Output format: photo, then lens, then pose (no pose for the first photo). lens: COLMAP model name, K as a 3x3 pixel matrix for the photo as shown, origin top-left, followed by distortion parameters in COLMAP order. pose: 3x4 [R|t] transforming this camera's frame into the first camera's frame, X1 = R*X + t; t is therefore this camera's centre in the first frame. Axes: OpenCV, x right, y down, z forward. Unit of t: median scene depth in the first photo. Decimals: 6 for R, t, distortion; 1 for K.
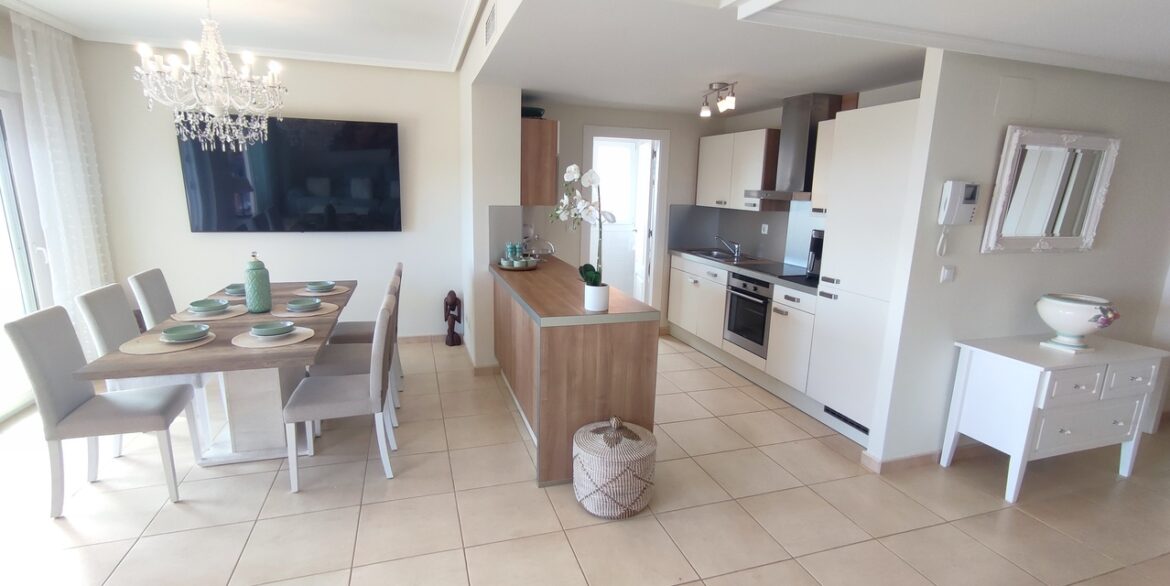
lens RADIAL K [[523.6, 0, 579.5], [0, 523.6, 293.8], [0, 0, 1]] dist [-0.004962, 0.001355]
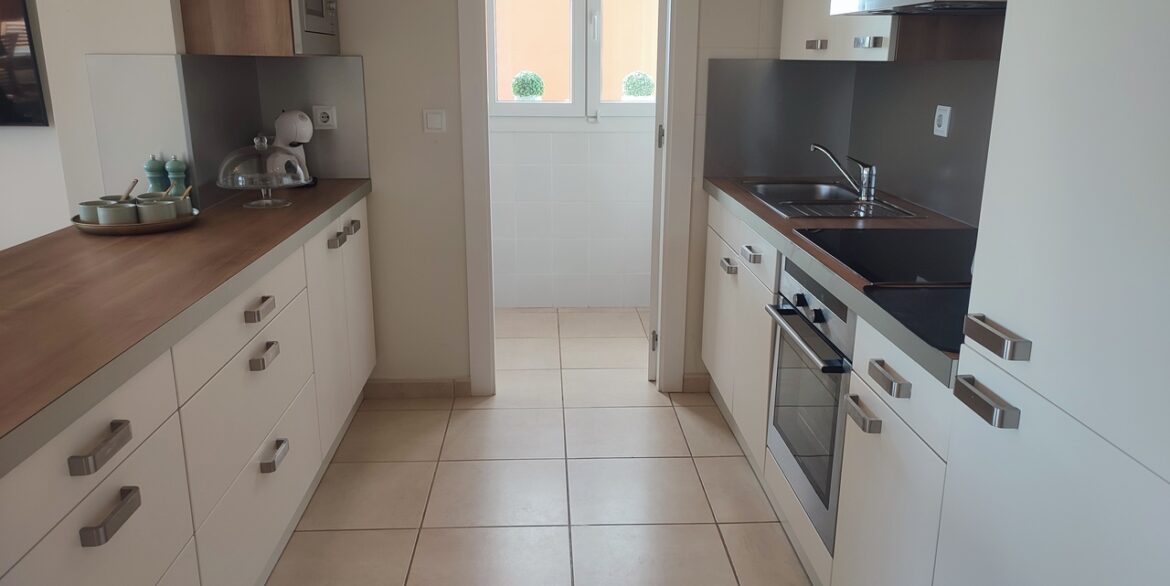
lens RADIAL K [[853.6, 0, 575.9], [0, 853.6, 287.8], [0, 0, 1]] dist [0.033074, -0.030675]
pose [[0.965456, 0.048521, -0.256008, 0.460025], [-0.034887, 0.997734, 0.057536, -0.070410], [0.258219, -0.046617, 0.964961, 0.692113]]
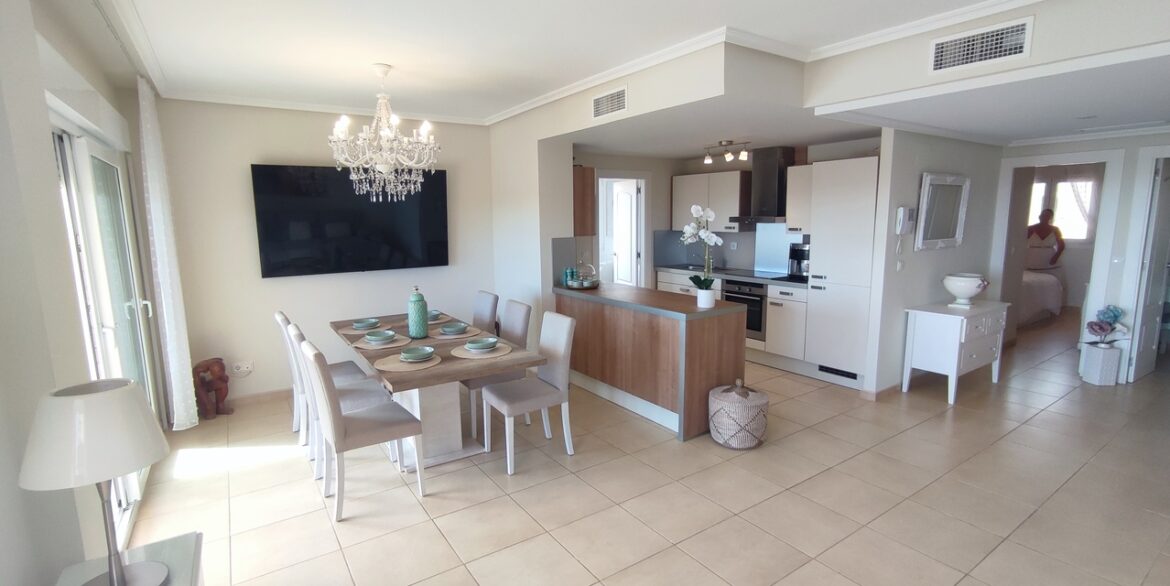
lens RADIAL K [[523.6, 0, 582.7], [0, 523.6, 293.4], [0, 0, 1]] dist [-0.004962, 0.001355]
pose [[0.957684, -0.079188, 0.276715, -0.628874], [0.093704, 0.994812, -0.039612, 0.017593], [-0.272143, 0.063866, 0.960135, -0.235873]]
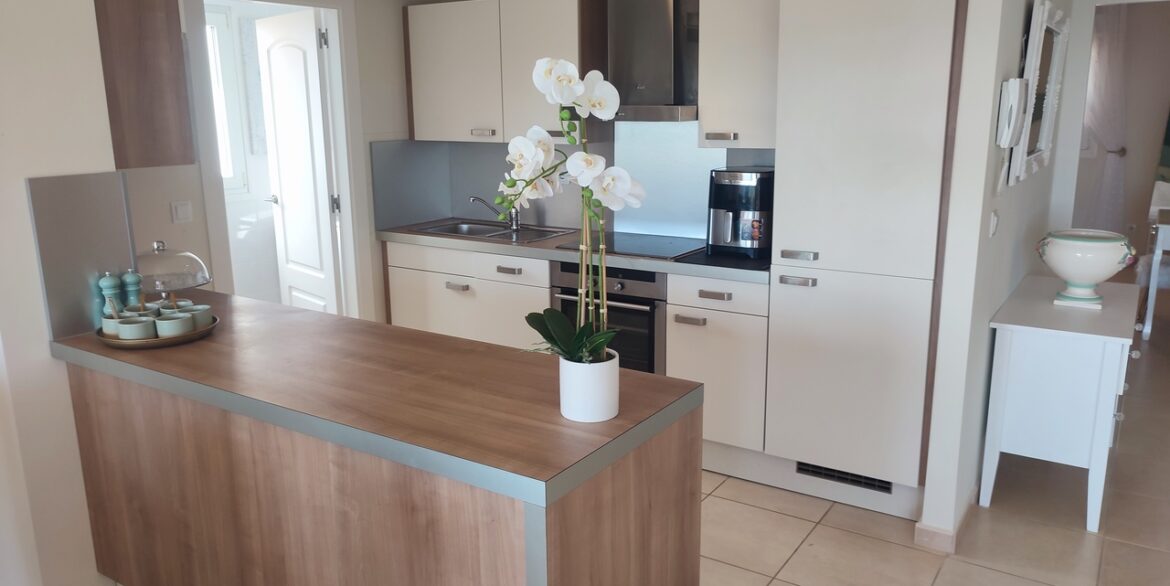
lens RADIAL K [[853.6, 0, 575.9], [0, 853.6, 291.6], [0, 0, 1]] dist [0.033074, -0.030675]
pose [[0.782585, -0.169316, 0.599077, -0.341447], [0.157749, 0.984831, 0.072271, -0.108452], [-0.602226, 0.037945, 0.797423, 0.445478]]
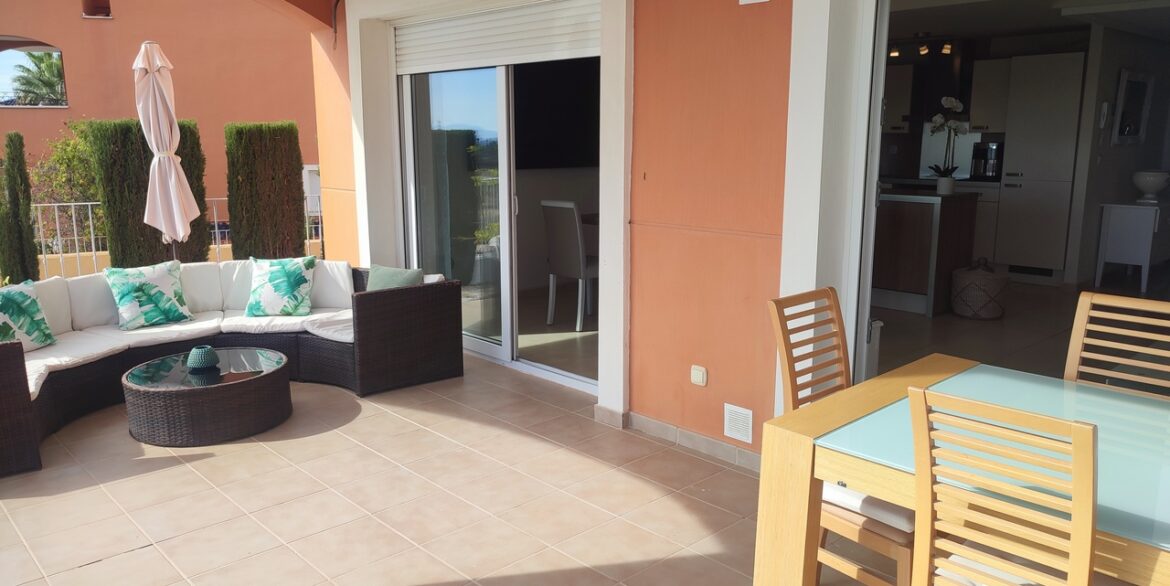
lens RADIAL K [[853.6, 0, 564.5], [0, 853.6, 297.9], [0, 0, 1]] dist [0.033074, -0.030675]
pose [[0.908377, -0.109176, 0.403648, -1.849234], [0.112605, 0.993522, 0.015314, 0.153235], [-0.402705, 0.031541, 0.914786, -0.728280]]
